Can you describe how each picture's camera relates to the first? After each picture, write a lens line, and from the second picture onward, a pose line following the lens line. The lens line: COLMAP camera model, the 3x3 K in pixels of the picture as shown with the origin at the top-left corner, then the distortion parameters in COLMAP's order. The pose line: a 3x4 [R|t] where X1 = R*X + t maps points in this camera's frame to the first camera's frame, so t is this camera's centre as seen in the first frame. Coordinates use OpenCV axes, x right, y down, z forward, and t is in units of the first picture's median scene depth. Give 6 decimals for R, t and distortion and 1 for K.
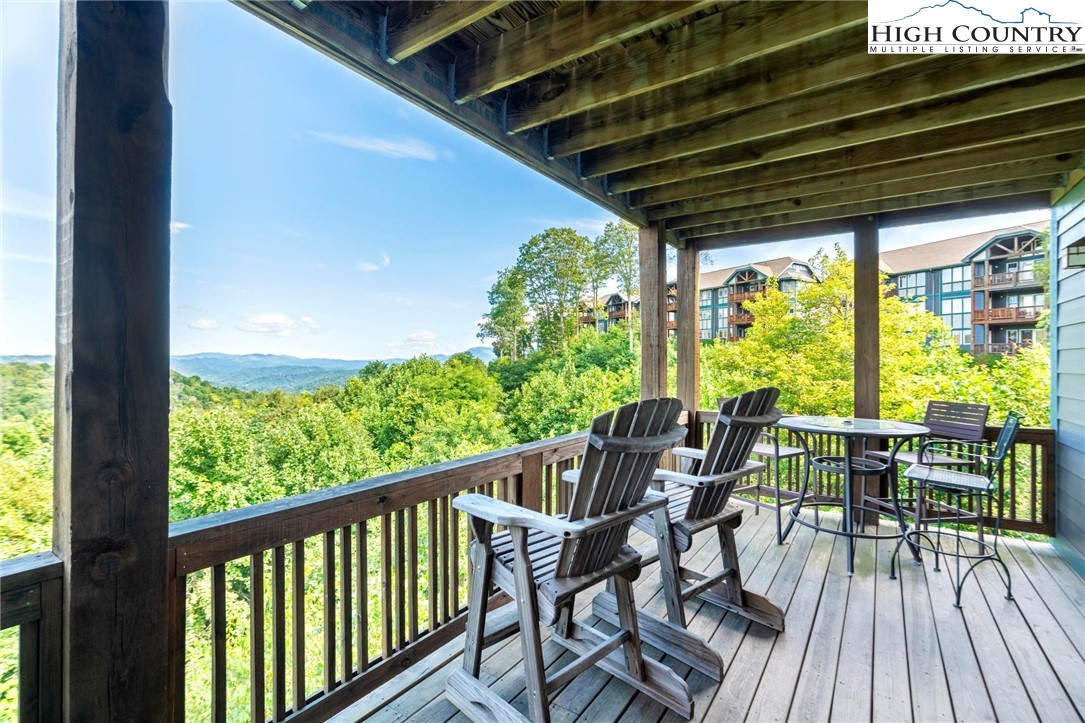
lens RADIAL K [[489.4, 0, 551.7], [0, 489.4, 363.2], [0, 0, 1]] dist [-0.014714, 0.006431]
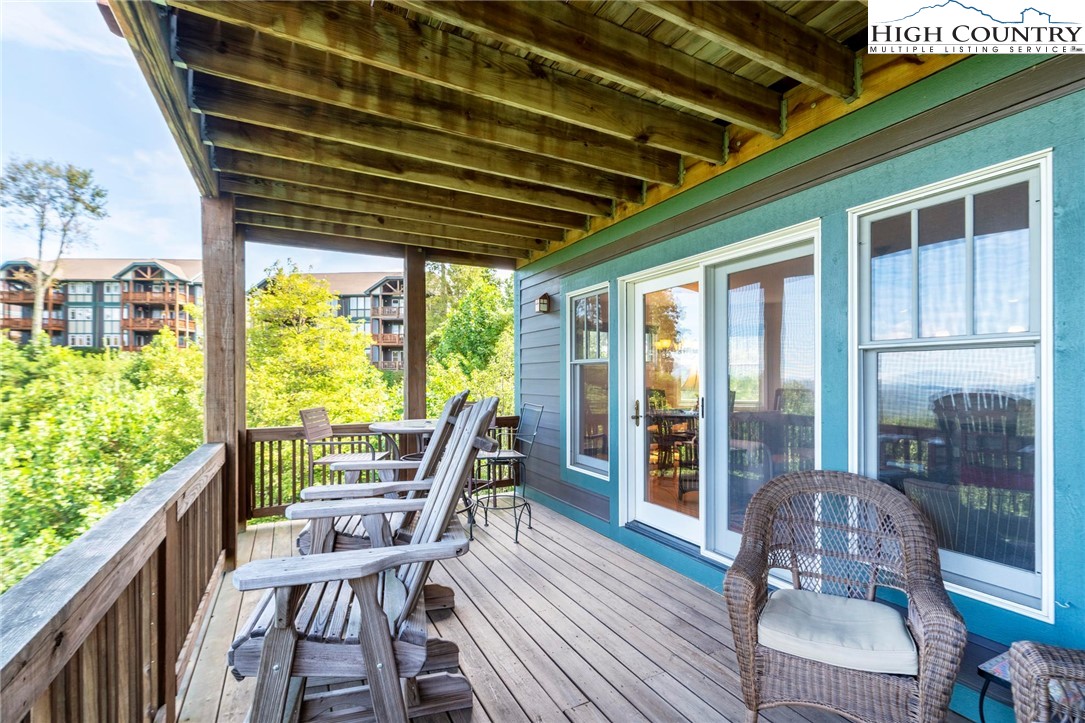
lens RADIAL K [[489.4, 0, 560.8], [0, 489.4, 379.6], [0, 0, 1]] dist [-0.014714, 0.006431]
pose [[0.459848, -0.009724, 0.887944, -0.267130], [0.006418, 0.999950, 0.007627, 0.011069], [-0.887975, 0.002192, 0.459887, 0.166282]]
